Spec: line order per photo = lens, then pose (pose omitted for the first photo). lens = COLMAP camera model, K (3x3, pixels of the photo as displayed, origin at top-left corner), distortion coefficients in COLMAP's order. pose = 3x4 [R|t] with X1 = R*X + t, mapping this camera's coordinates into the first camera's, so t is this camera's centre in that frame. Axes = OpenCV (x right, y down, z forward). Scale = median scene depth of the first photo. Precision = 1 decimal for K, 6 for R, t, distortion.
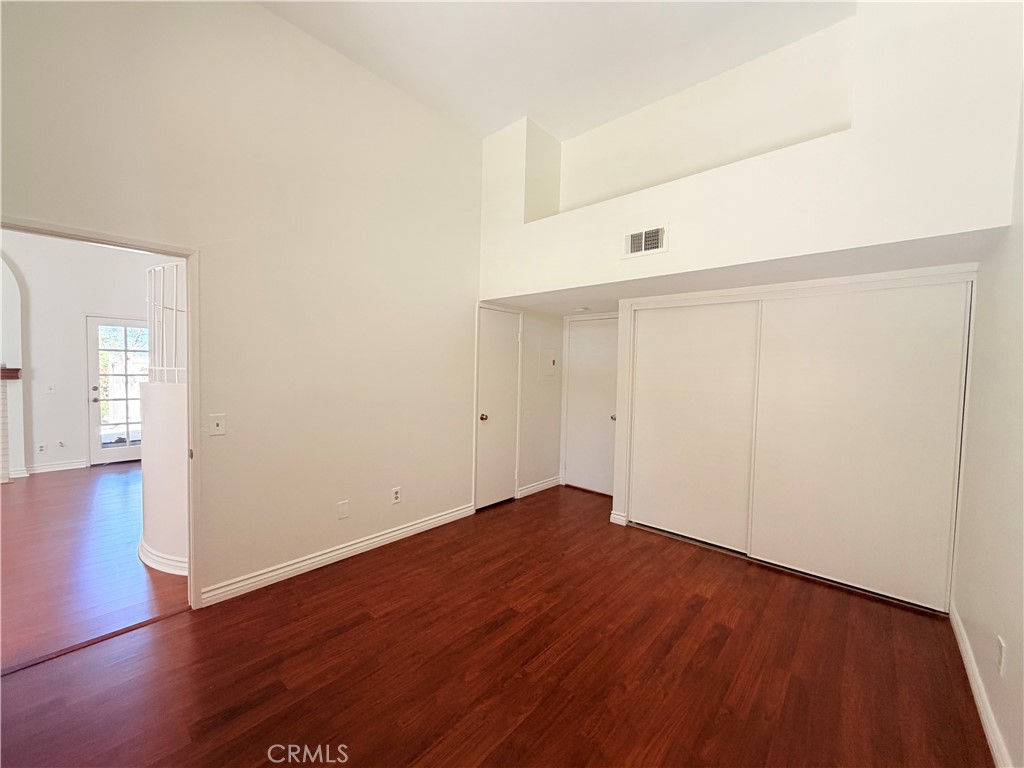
lens RADIAL K [[412.6, 0, 510.0], [0, 412.6, 380.6], [0, 0, 1]] dist [0.001327, 0.000774]
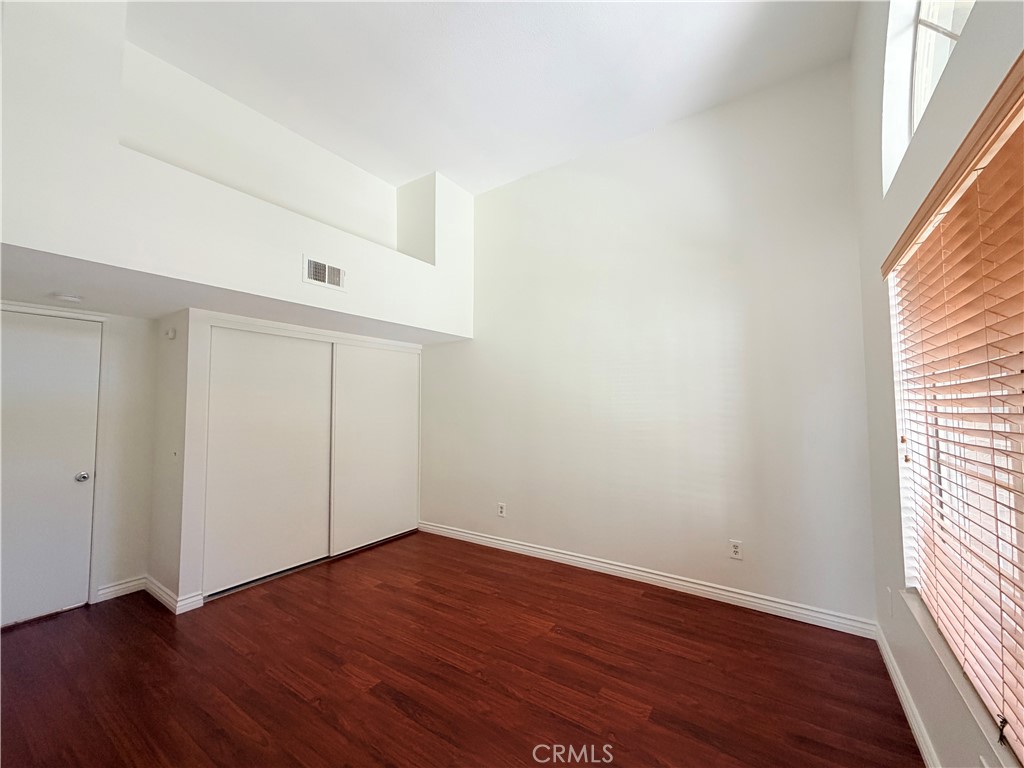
lens RADIAL K [[412.6, 0, 508.7], [0, 412.6, 385.3], [0, 0, 1]] dist [0.001327, 0.000774]
pose [[-0.141542, 0.030034, 0.989476, -0.729314], [0.032299, 0.999148, -0.025707, -0.020843], [-0.989405, 0.028321, -0.142392, 0.694081]]
